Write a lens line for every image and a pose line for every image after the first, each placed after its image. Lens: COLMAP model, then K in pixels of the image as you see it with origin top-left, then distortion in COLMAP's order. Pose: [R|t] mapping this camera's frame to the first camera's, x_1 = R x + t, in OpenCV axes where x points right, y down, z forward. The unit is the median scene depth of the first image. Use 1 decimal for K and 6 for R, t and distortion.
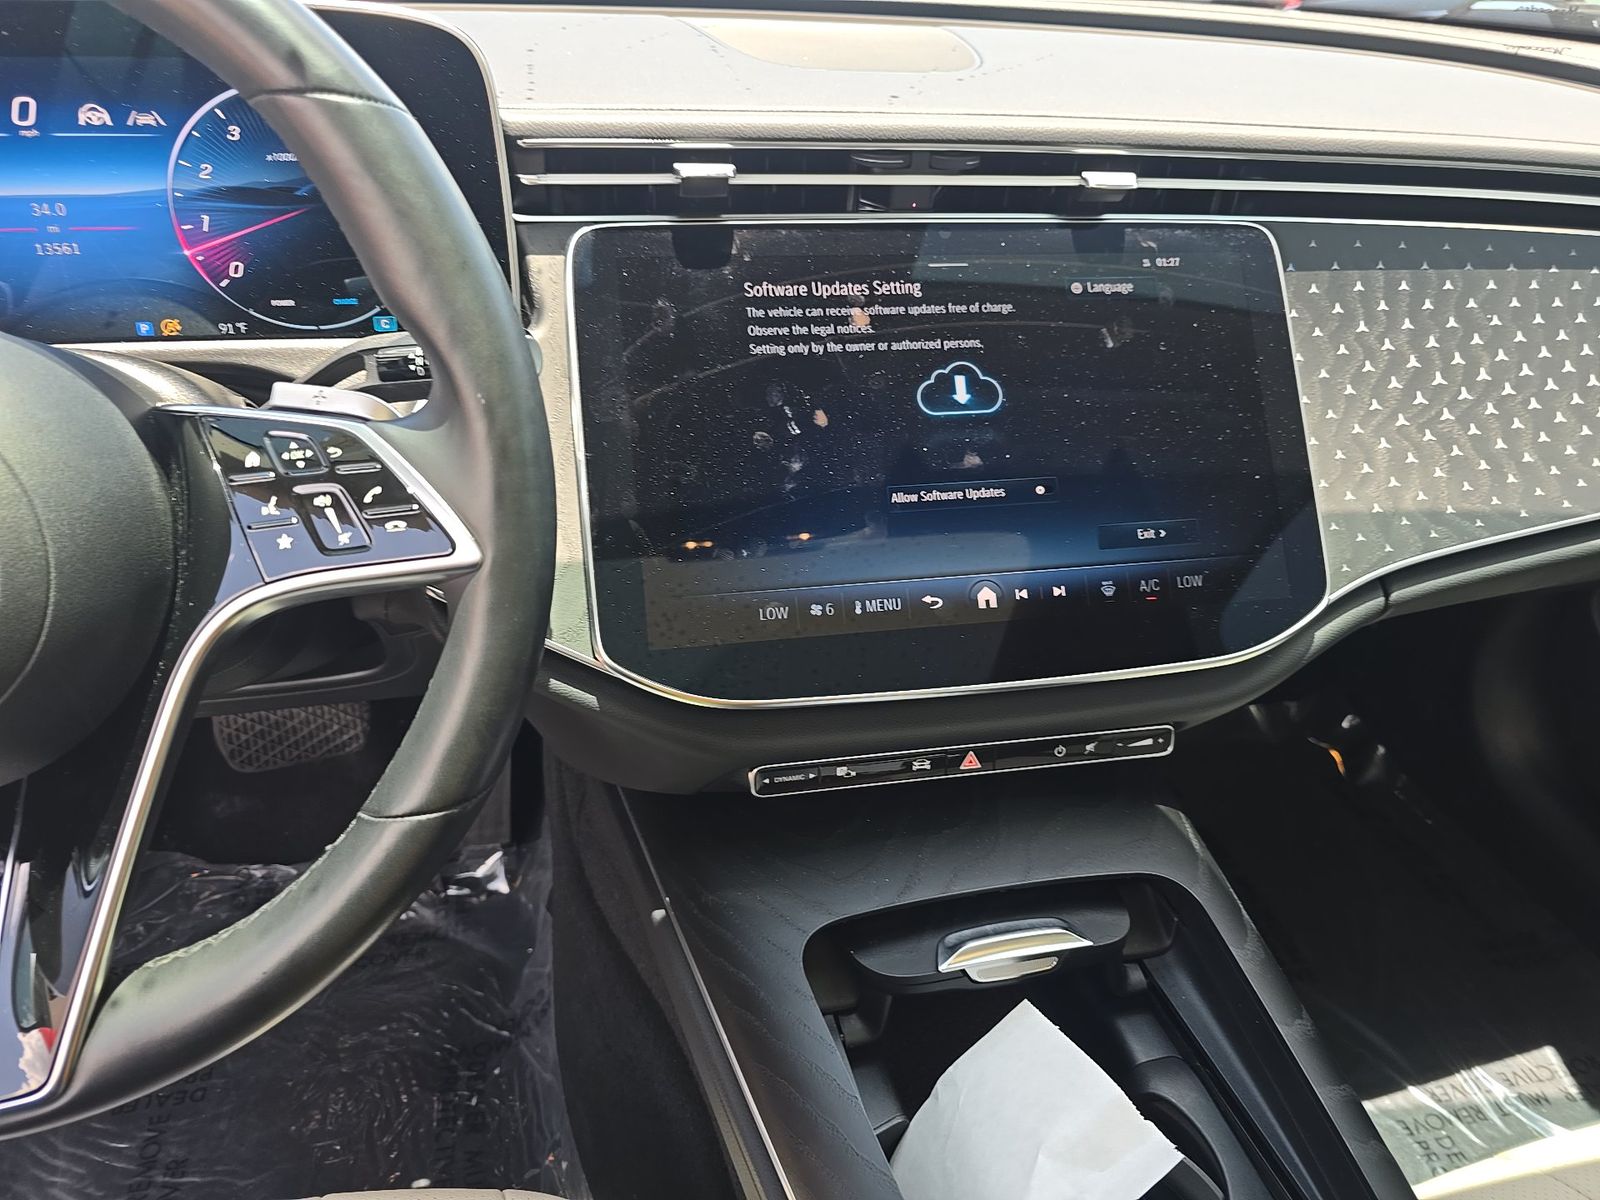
lens RADIAL K [[1188.7, 0, 800.0], [0, 1188.7, 600.0], [0, 0, 1]] dist [0.091629, -0.075157]
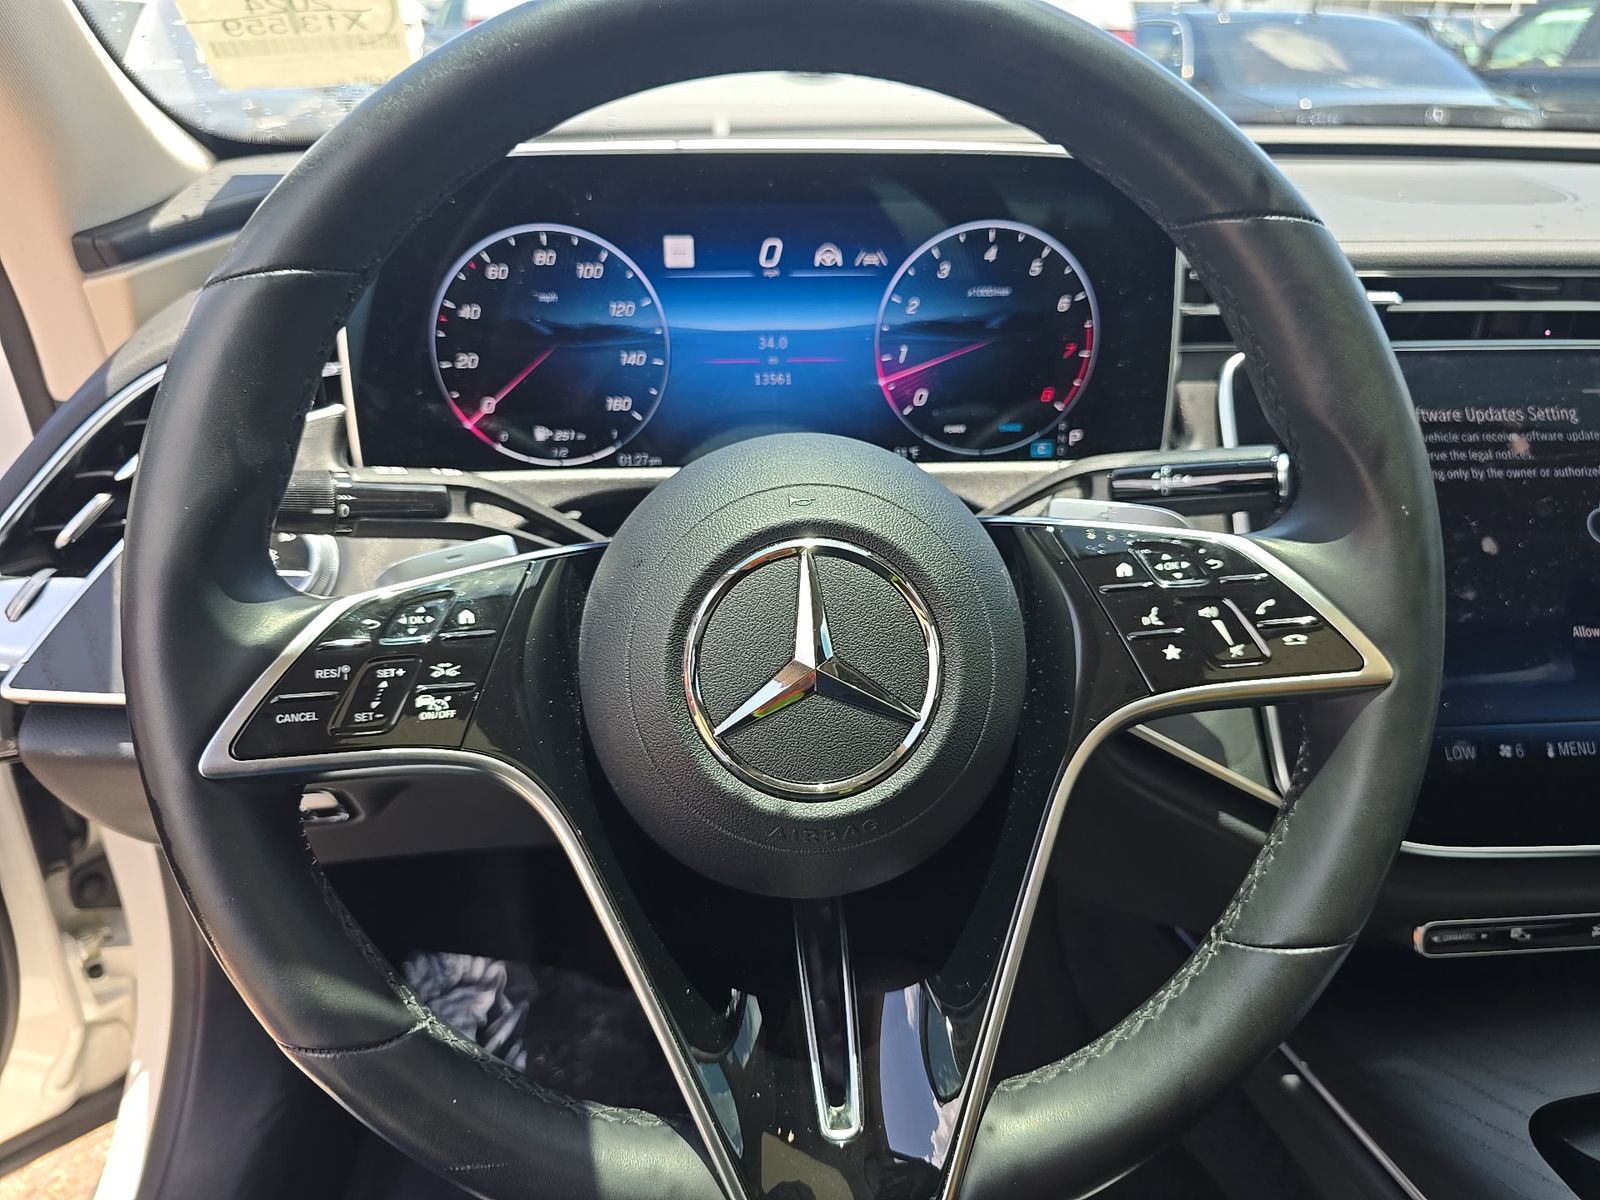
lens RADIAL K [[1188.7, 0, 800.0], [0, 1188.7, 600.0], [0, 0, 1]] dist [0.091629, -0.075157]
pose [[0.993642, 0.022947, -0.110226, -0.450542], [-0.036309, 0.992014, -0.120786, 0.027546], [0.106574, 0.124020, 0.986540, -0.000623]]
